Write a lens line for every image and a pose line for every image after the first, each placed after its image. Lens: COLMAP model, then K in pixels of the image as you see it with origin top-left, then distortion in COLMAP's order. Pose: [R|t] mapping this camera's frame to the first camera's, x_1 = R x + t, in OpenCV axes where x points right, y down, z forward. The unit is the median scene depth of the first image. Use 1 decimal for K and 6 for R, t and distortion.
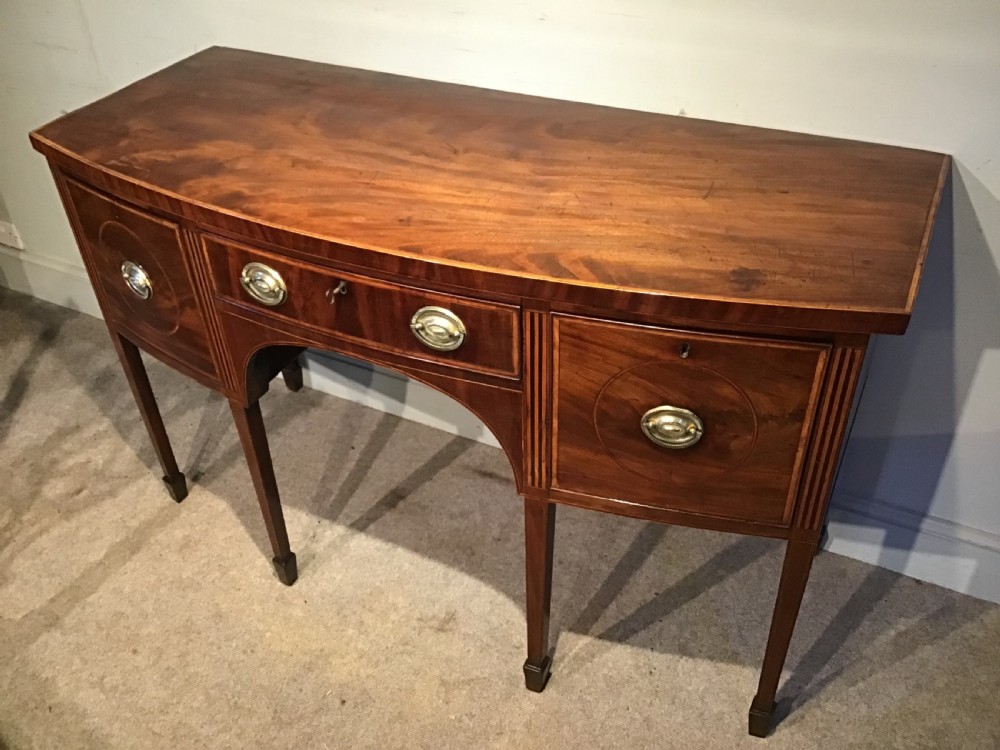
lens RADIAL K [[918.8, 0, 494.2], [0, 918.8, 369.3], [0, 0, 1]] dist [0.082164, -0.144633]
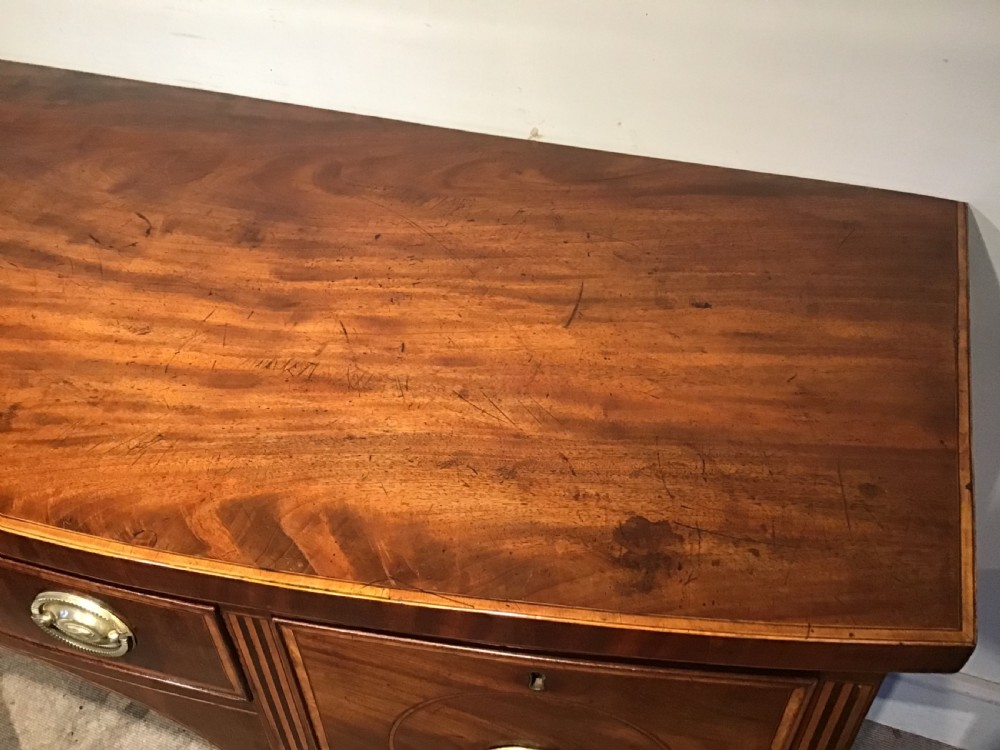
lens RADIAL K [[918.8, 0, 498.6], [0, 918.8, 370.4], [0, 0, 1]] dist [0.082164, -0.144633]
pose [[0.993523, -0.073957, 0.086267, 0.127446], [0.065975, 0.993574, 0.091963, -0.200117], [-0.092514, -0.085676, 0.992019, 0.417645]]
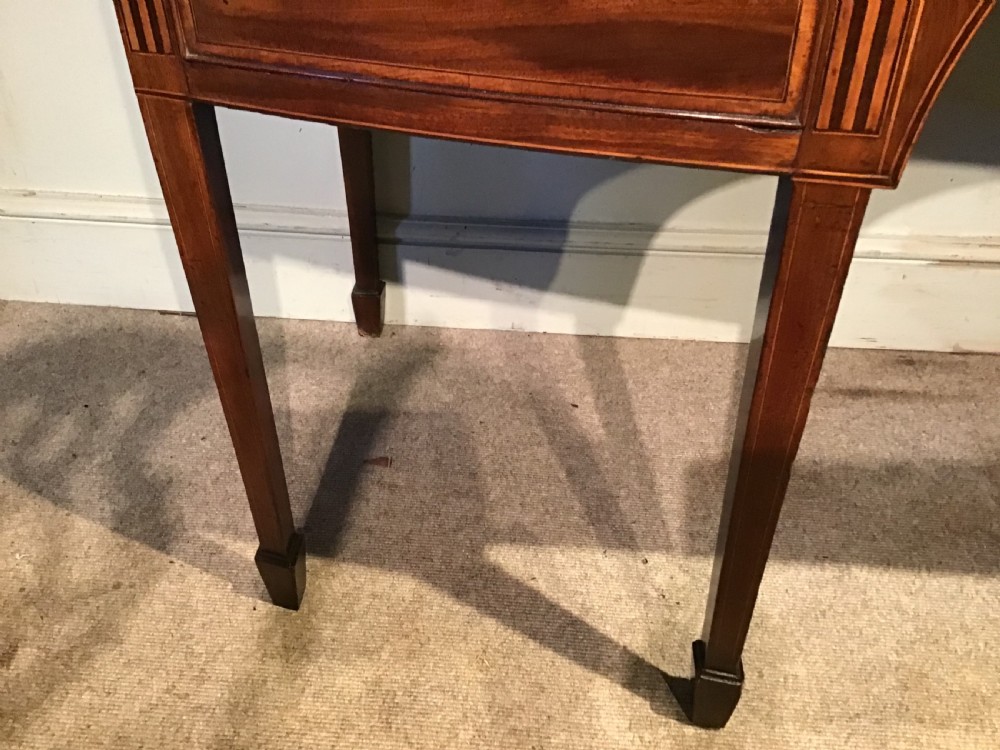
lens RADIAL K [[918.8, 0, 495.4], [0, 918.8, 358.5], [0, 0, 1]] dist [0.082164, -0.144633]
pose [[0.923794, -0.193524, 0.330383, -0.564224], [0.199024, 0.979839, 0.017449, 0.070275], [-0.327099, 0.049635, 0.943686, 0.882268]]
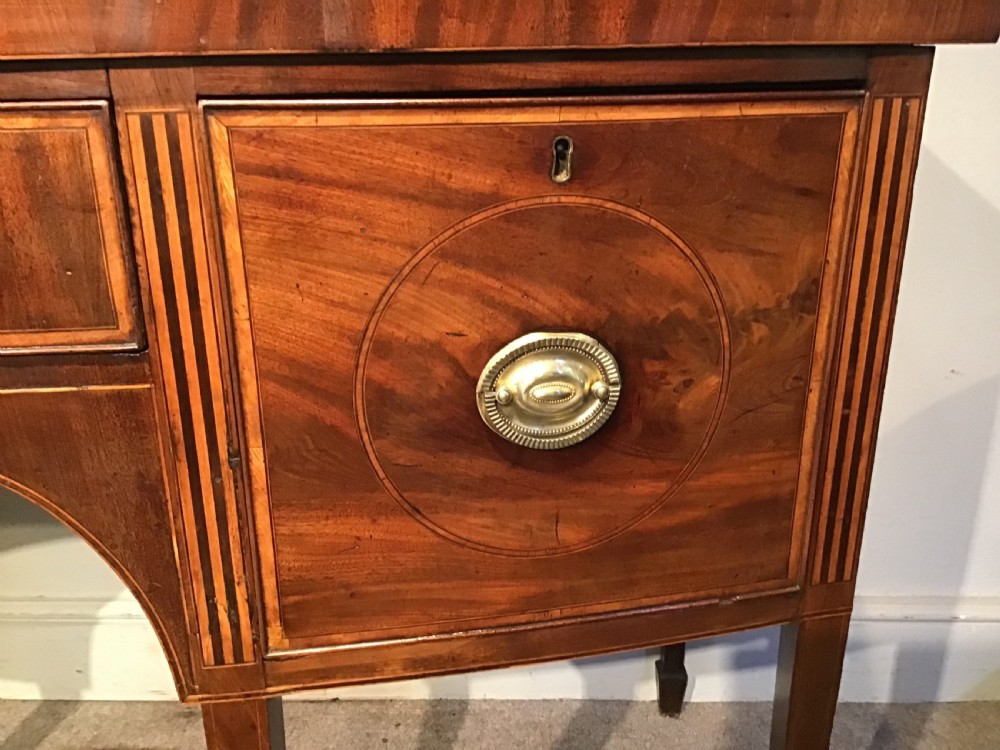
lens RADIAL K [[918.8, 0, 501.0], [0, 918.8, 361.8], [0, 0, 1]] dist [0.082164, -0.144633]
pose [[0.898773, -0.130105, 0.418665, 0.001580], [0.244076, 0.941766, -0.231308, 0.123909], [-0.364190, 0.310080, 0.878189, 0.564789]]
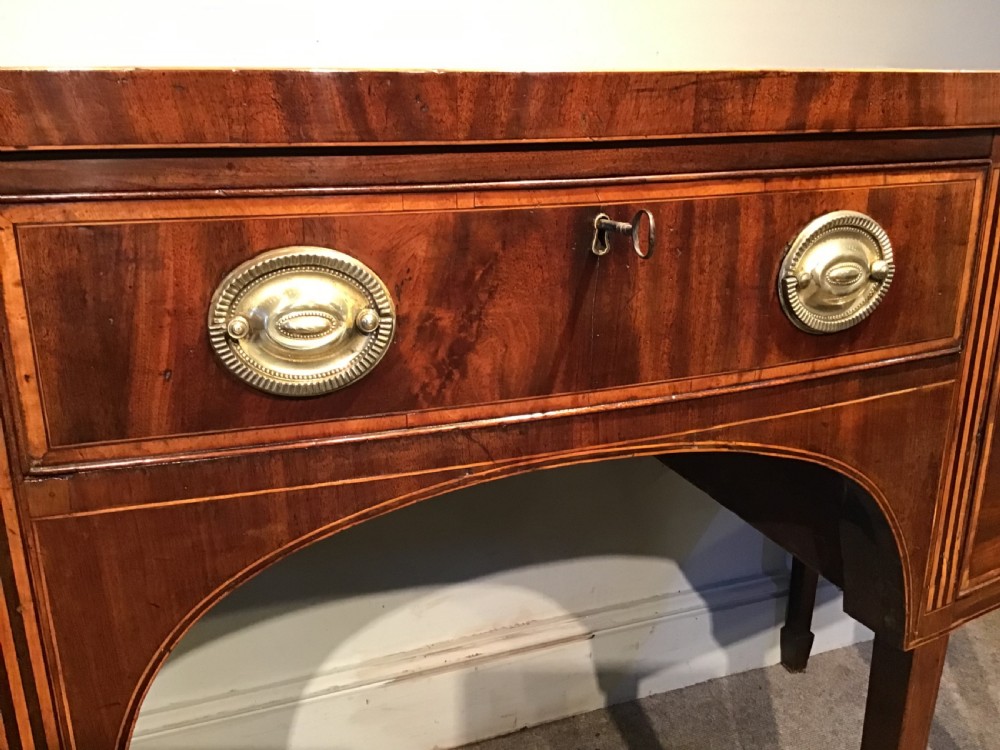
lens RADIAL K [[918.8, 0, 520.2], [0, 918.8, 367.1], [0, 0, 1]] dist [0.082164, -0.144633]
pose [[0.664647, -0.190085, 0.722574, -0.416056], [0.418488, 0.895873, -0.149264, -0.003316], [-0.618961, 0.401596, 0.674987, 0.743982]]
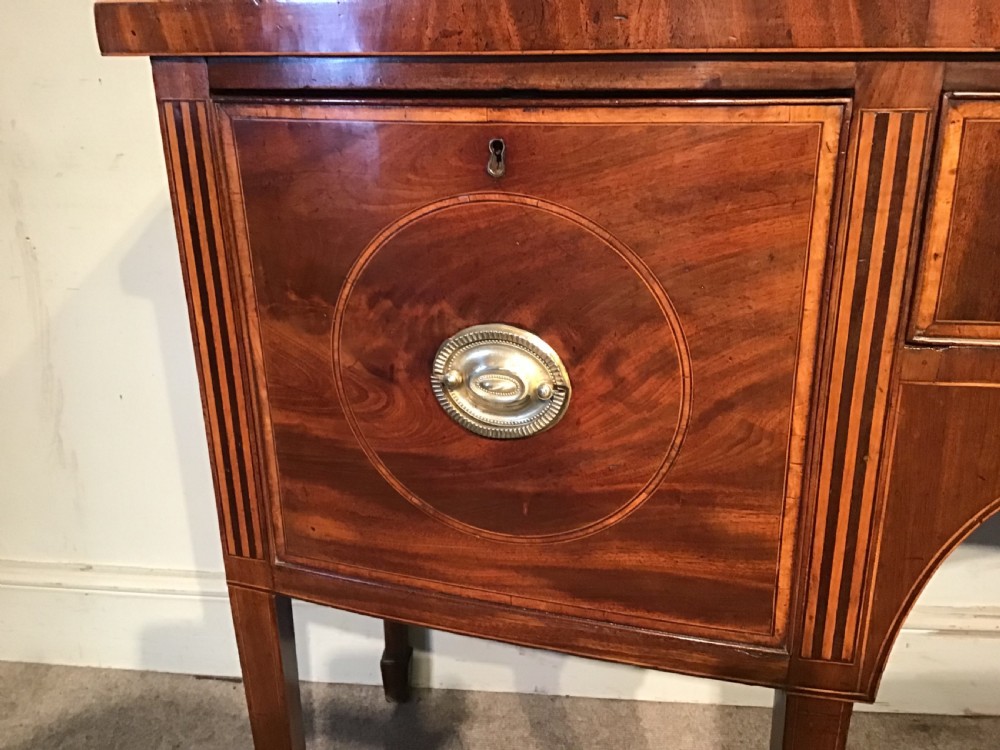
lens RADIAL K [[918.8, 0, 496.2], [0, 918.8, 368.9], [0, 0, 1]] dist [0.082164, -0.144633]
pose [[0.925382, -0.107927, 0.363346, -0.585773], [0.208095, 0.945877, -0.249024, -0.020656], [-0.316804, 0.306053, 0.897757, 0.802642]]
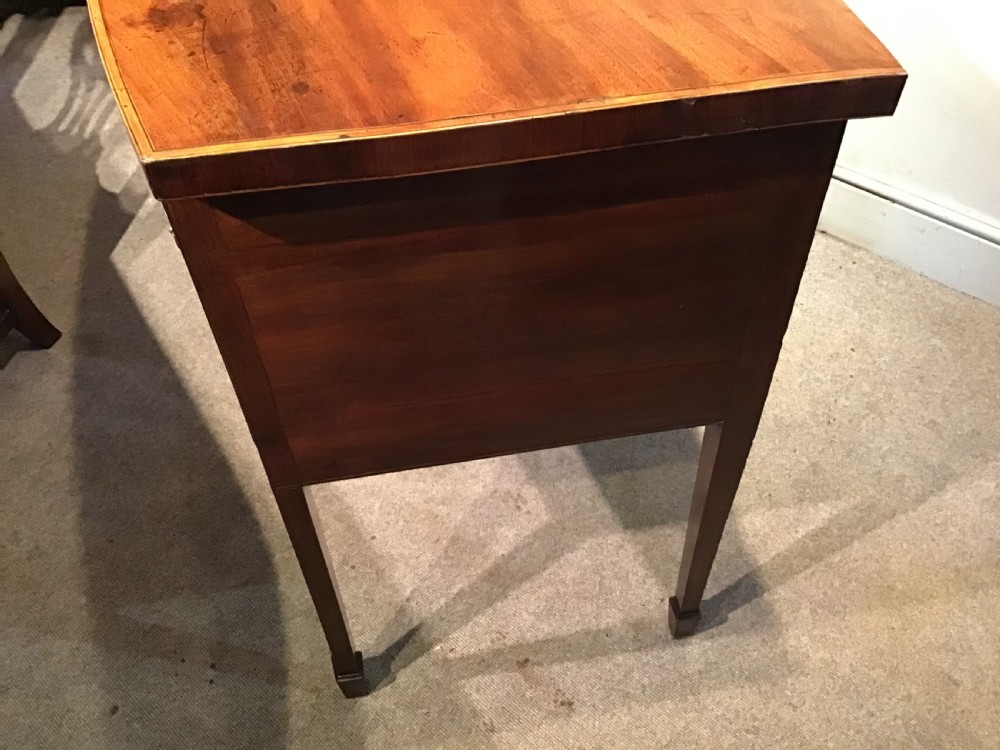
lens RADIAL K [[918.8, 0, 493.8], [0, 918.8, 374.3], [0, 0, 1]] dist [0.082164, -0.144633]
pose [[0.966361, 0.188860, -0.174579, 0.003472], [-0.150388, 0.965600, 0.212132, 0.170926], [0.208636, -0.178741, 0.961521, 0.092519]]
